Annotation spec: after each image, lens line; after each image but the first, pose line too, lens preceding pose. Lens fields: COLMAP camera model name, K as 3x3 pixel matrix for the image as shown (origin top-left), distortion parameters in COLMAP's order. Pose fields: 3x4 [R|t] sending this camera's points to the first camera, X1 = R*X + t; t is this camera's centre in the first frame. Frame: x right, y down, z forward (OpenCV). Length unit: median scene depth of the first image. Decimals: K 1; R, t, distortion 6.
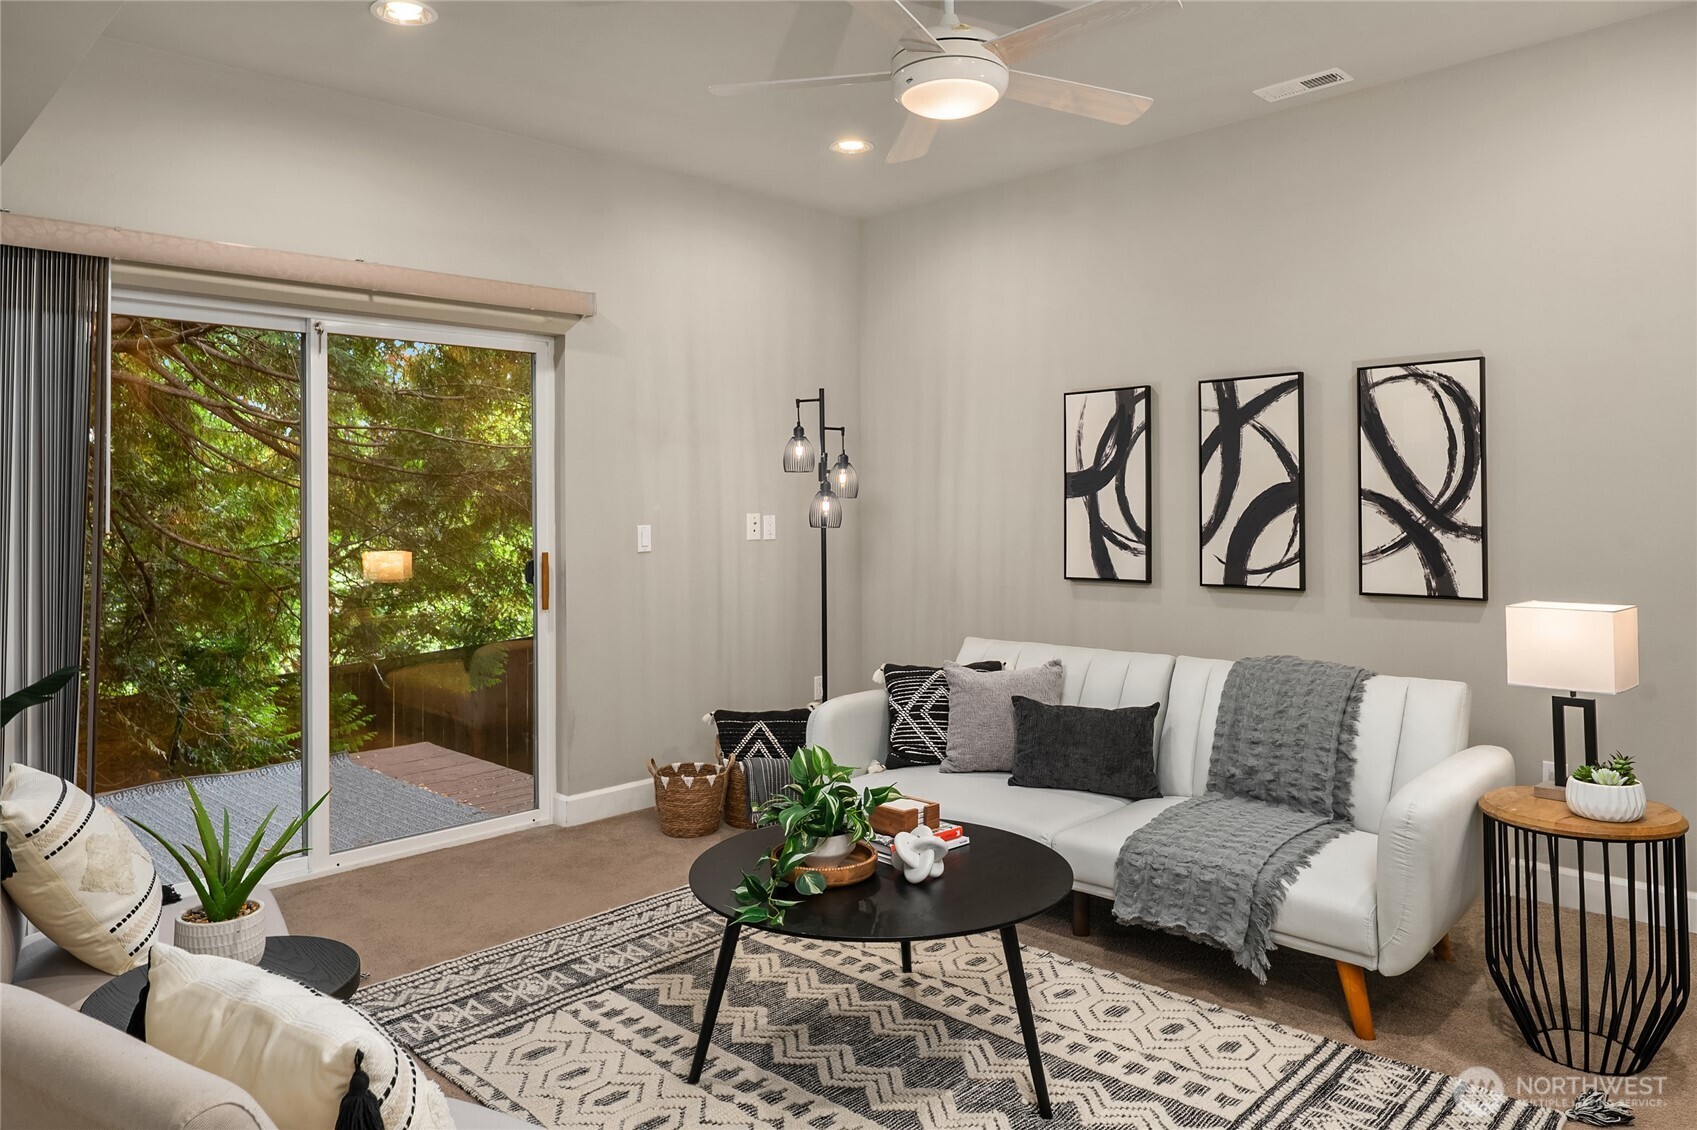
lens RADIAL K [[1141.4, 0, 848.5], [0, 1141.4, 489.9], [0, 0, 1]] dist [0.001454, 0.000841]
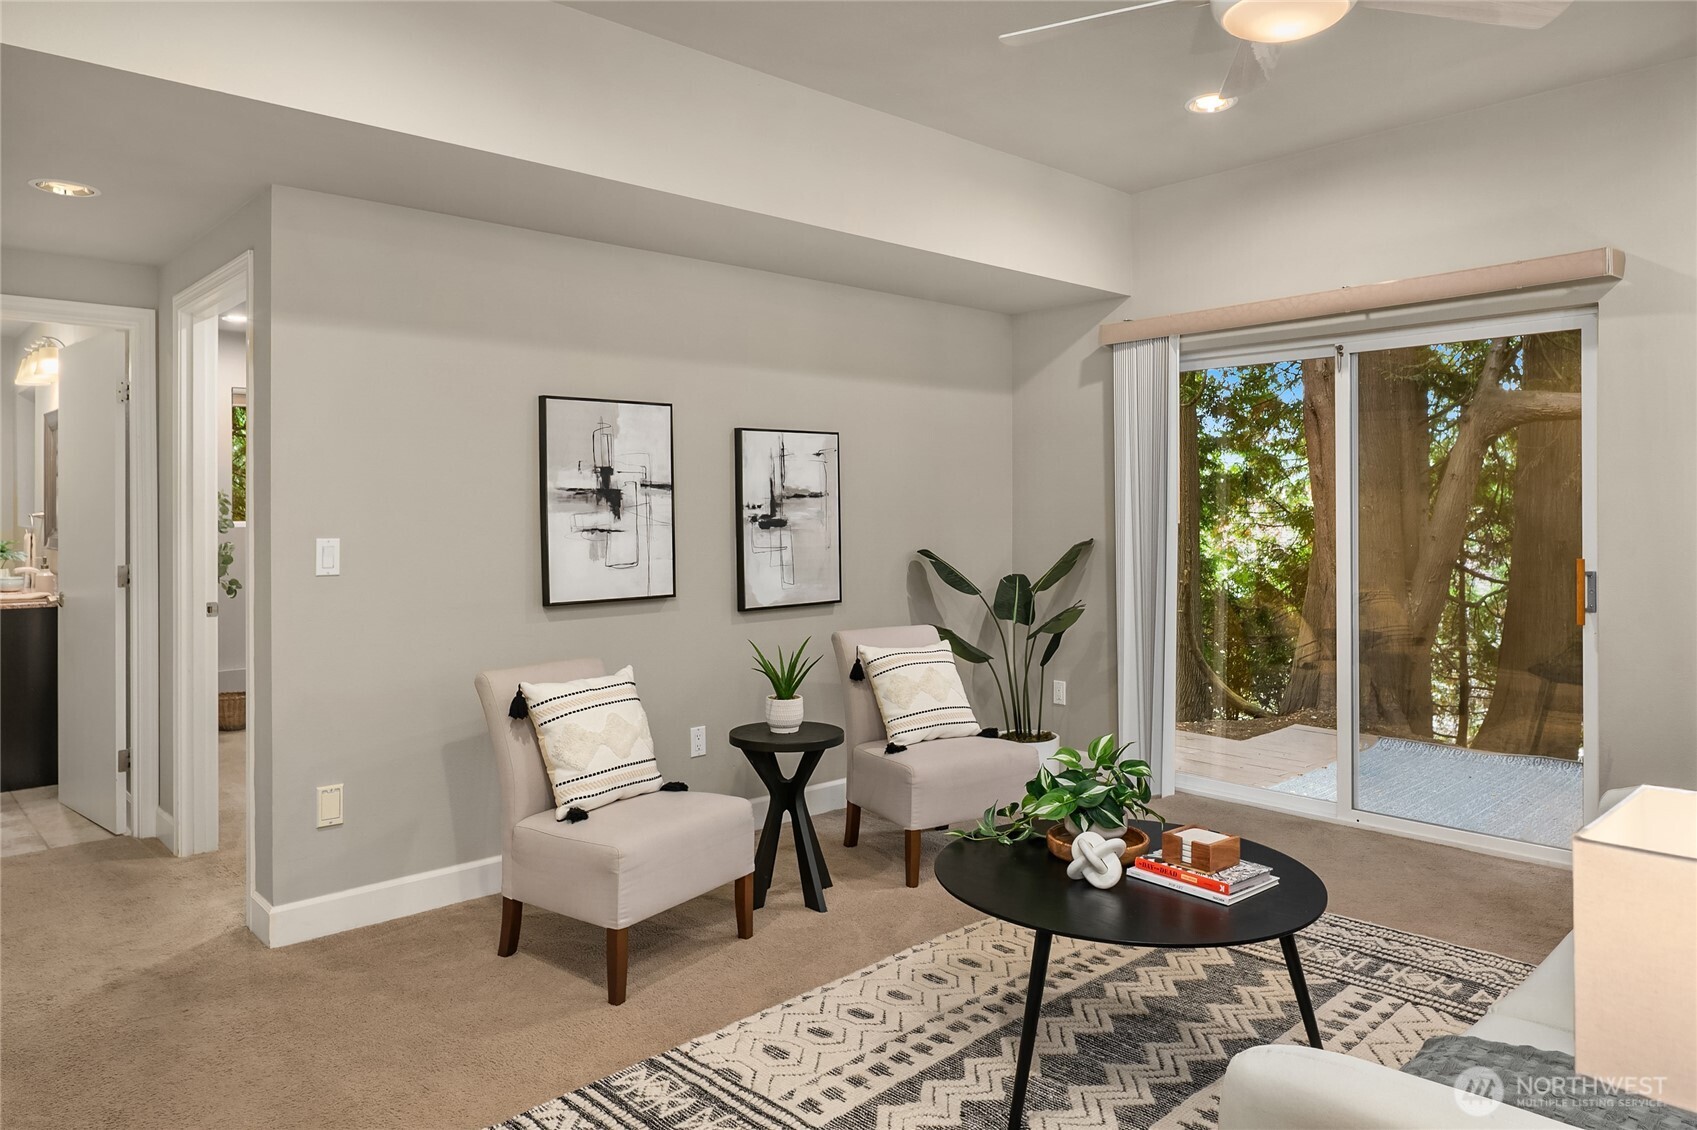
lens RADIAL K [[1118.3, 0, 848.5], [0, 1118.3, 514.0], [0, 0, 1]] dist [-0.001891, -0.000734]
pose [[-0.055488, 0.006647, -0.998437, 0.732761], [0.013978, 0.999885, 0.005880, 0.009420], [0.998362, -0.013630, -0.055574, 0.595705]]
